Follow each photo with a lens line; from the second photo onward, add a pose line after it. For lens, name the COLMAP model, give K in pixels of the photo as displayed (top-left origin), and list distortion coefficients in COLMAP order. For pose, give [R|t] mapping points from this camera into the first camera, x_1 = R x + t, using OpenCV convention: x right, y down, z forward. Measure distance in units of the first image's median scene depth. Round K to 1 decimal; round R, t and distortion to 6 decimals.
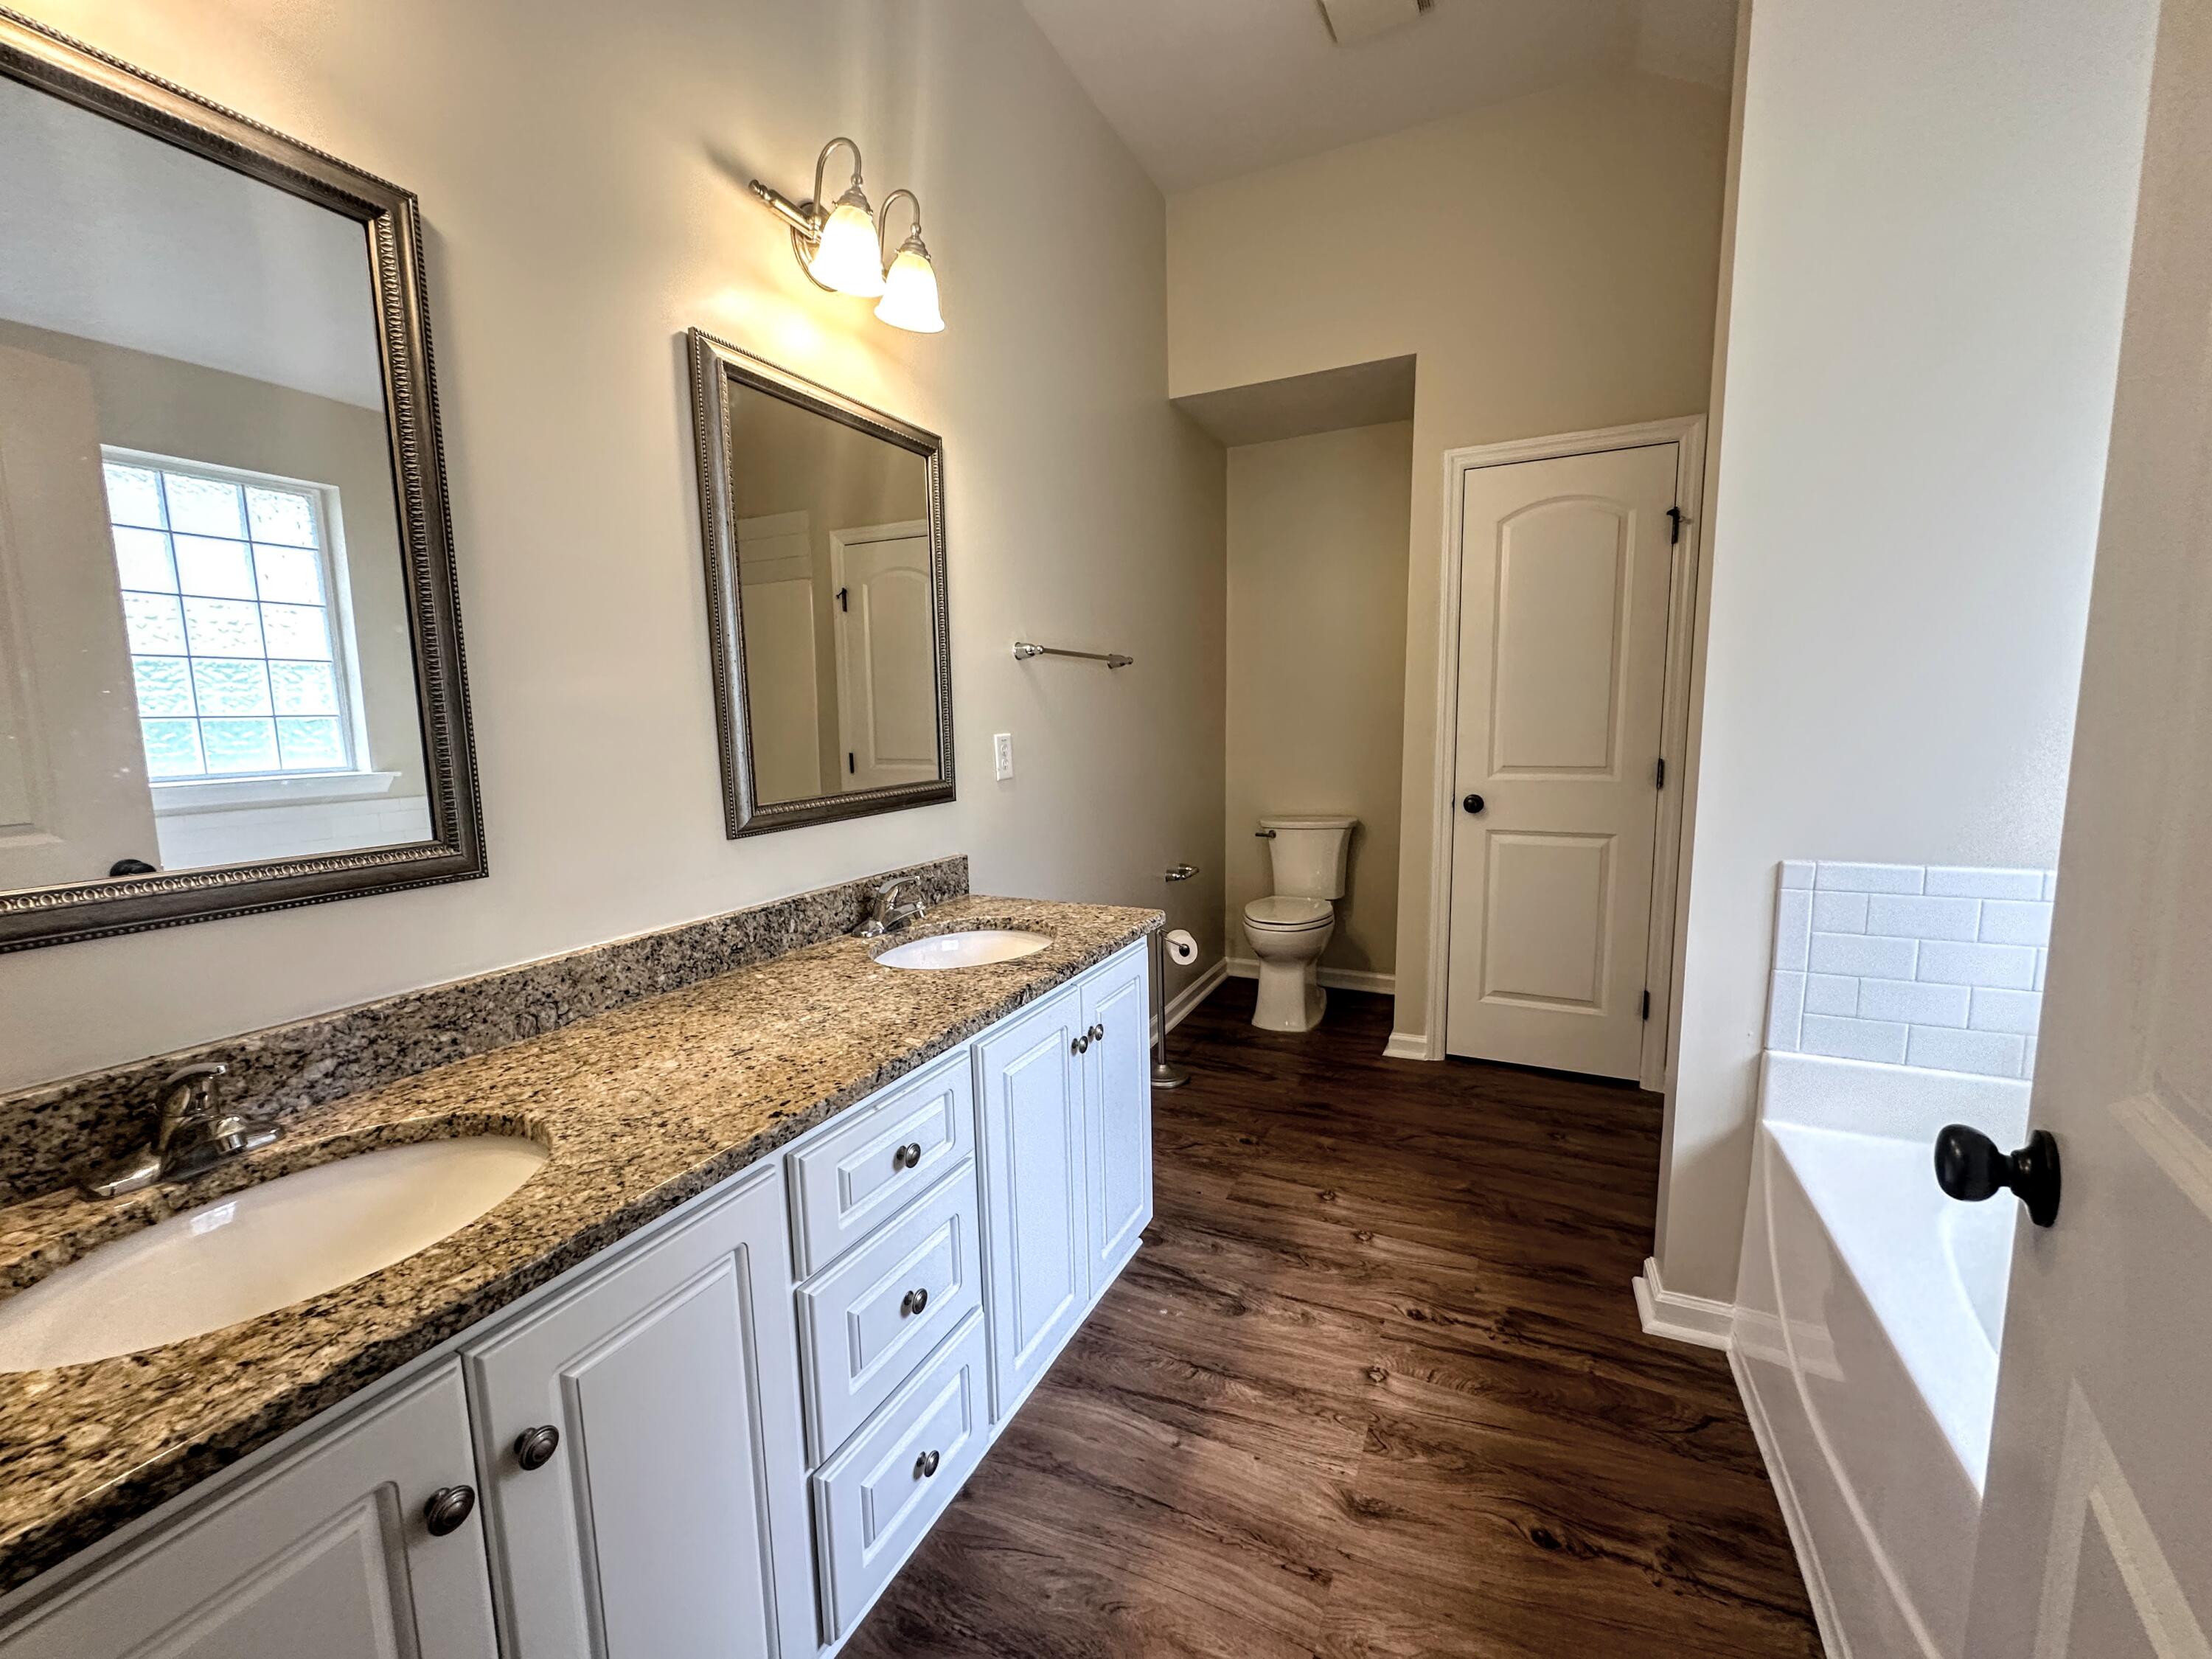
lens RADIAL K [[884.5, 0, 1107.1], [0, 884.5, 829.5], [0, 0, 1]] dist [-0.005431, 0.000628]
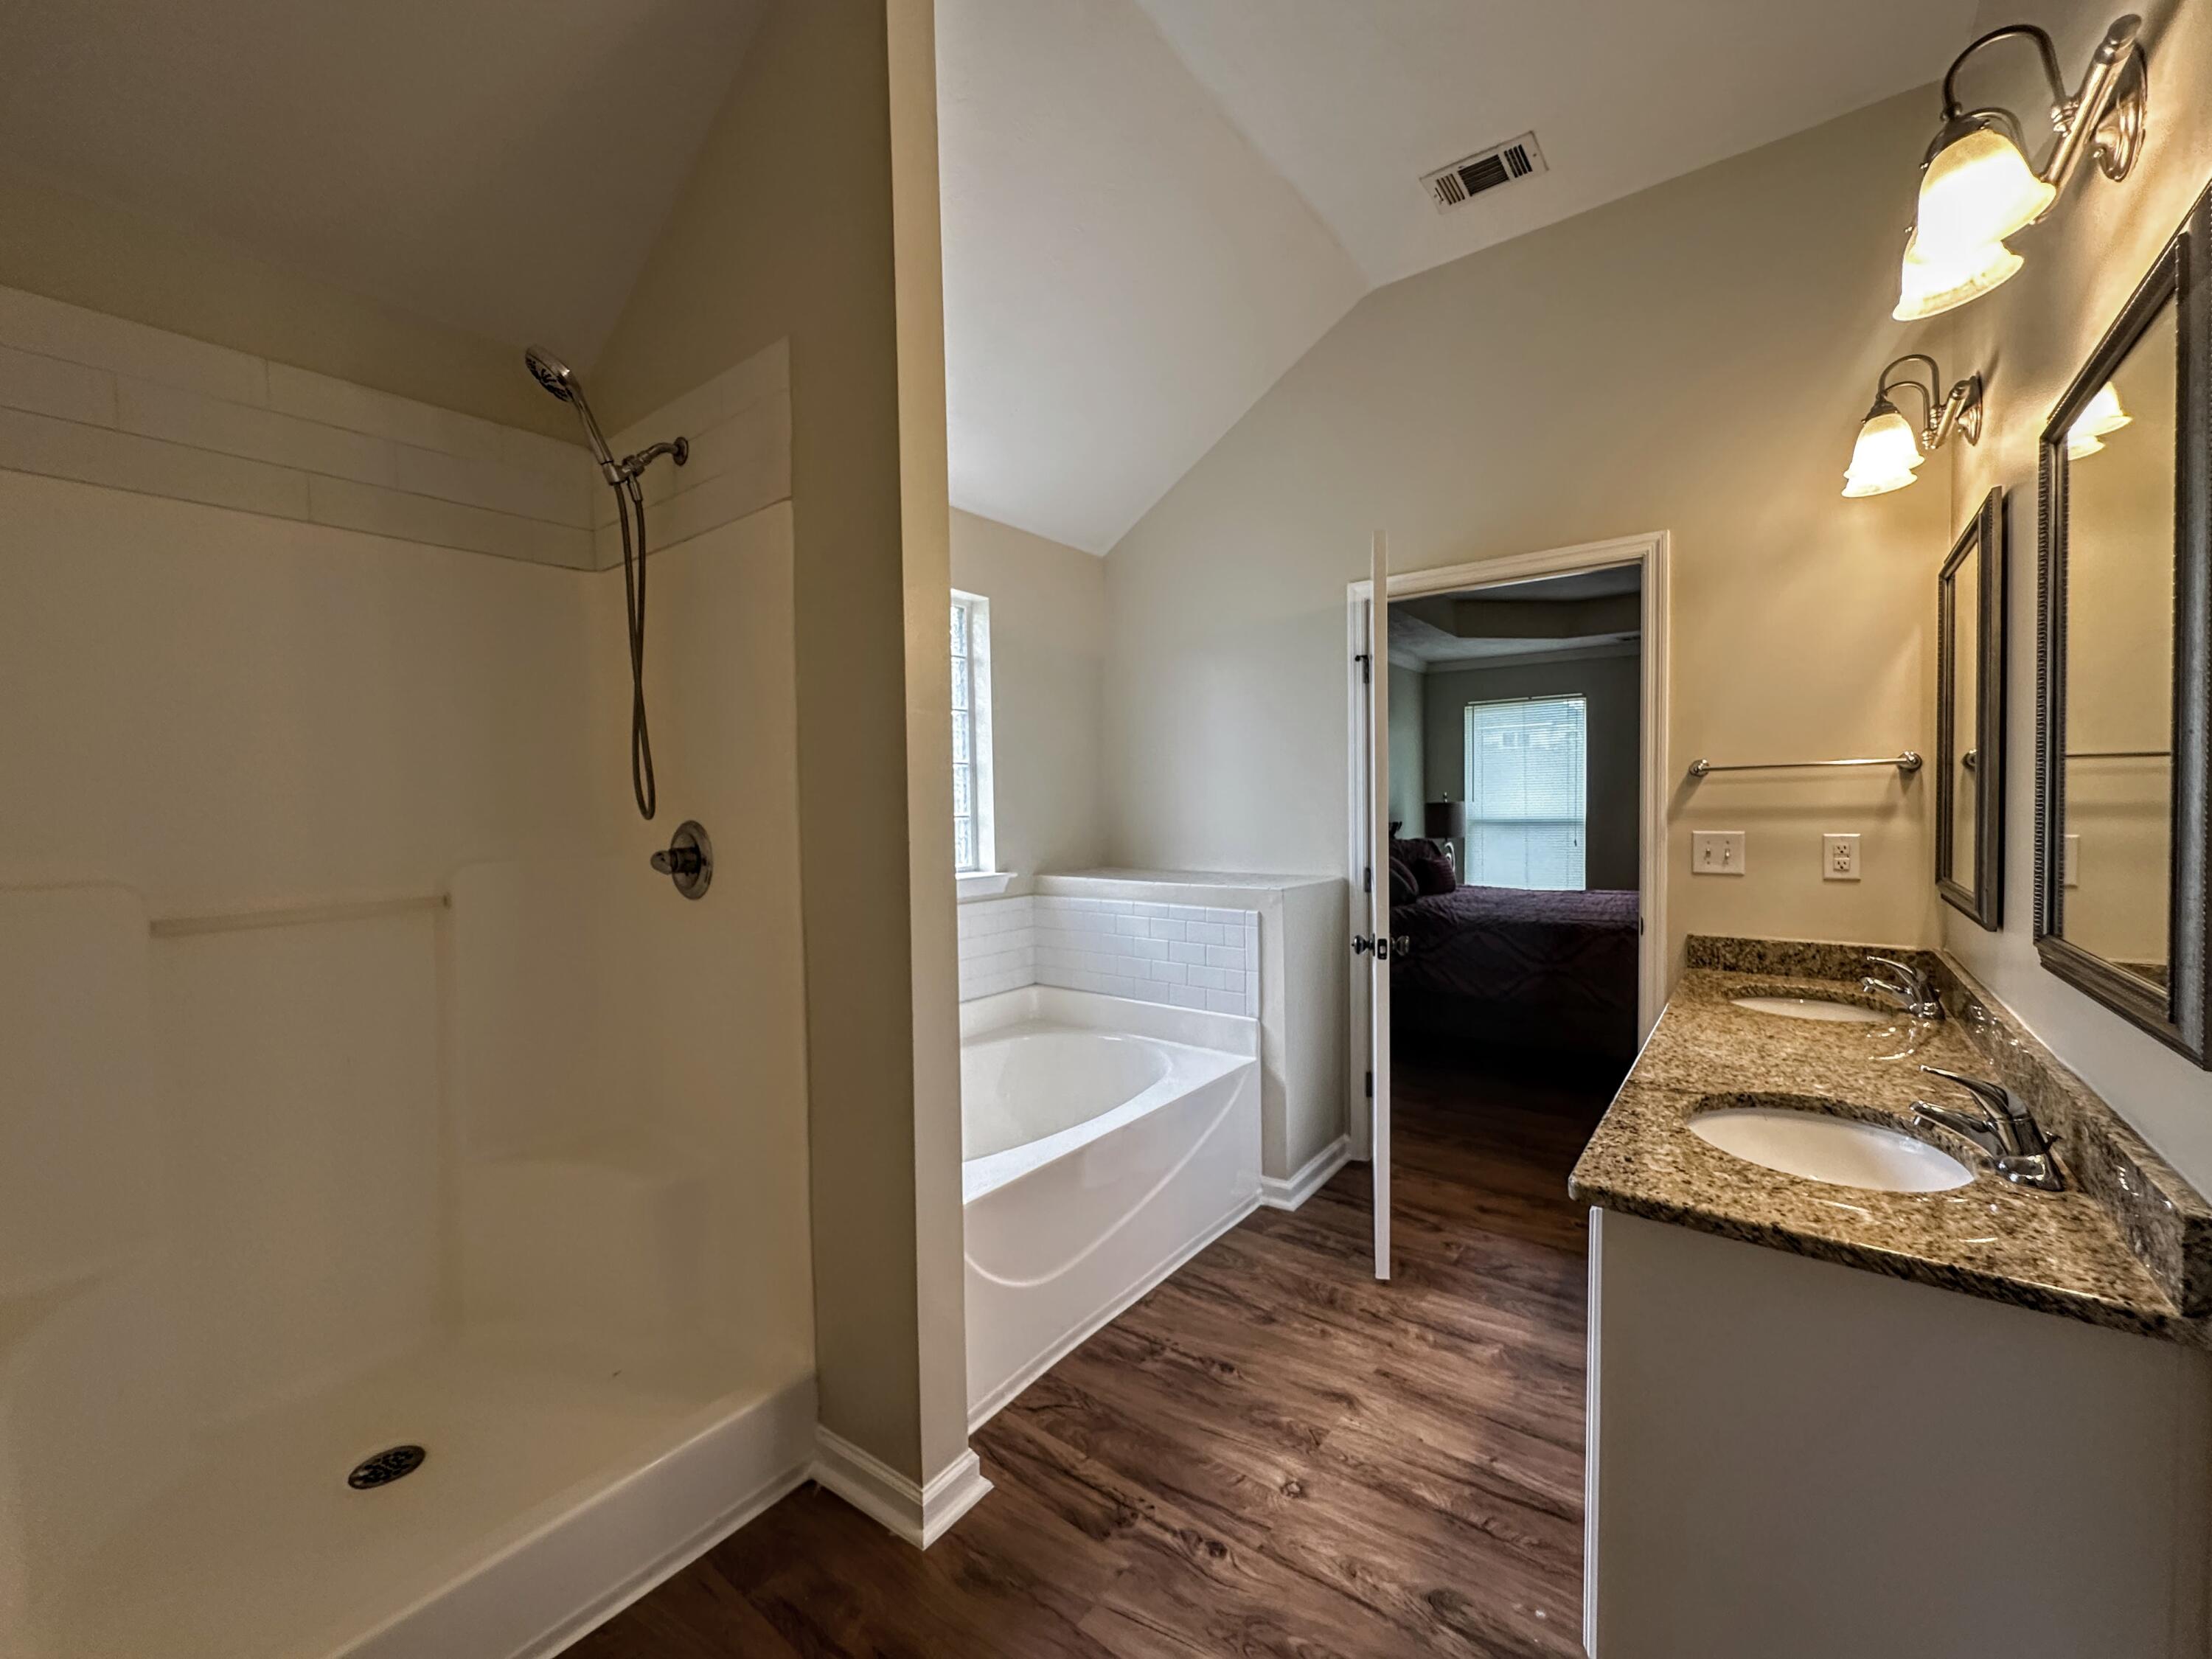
lens RADIAL K [[884.5, 0, 1109.8], [0, 884.5, 831.3], [0, 0, 1]] dist [-0.005431, 0.000628]
pose [[-0.978640, 0.025642, 0.203976, 0.291733], [0.058228, 0.986134, 0.155400, -0.301329], [-0.197163, 0.163957, -0.966563, 1.936422]]
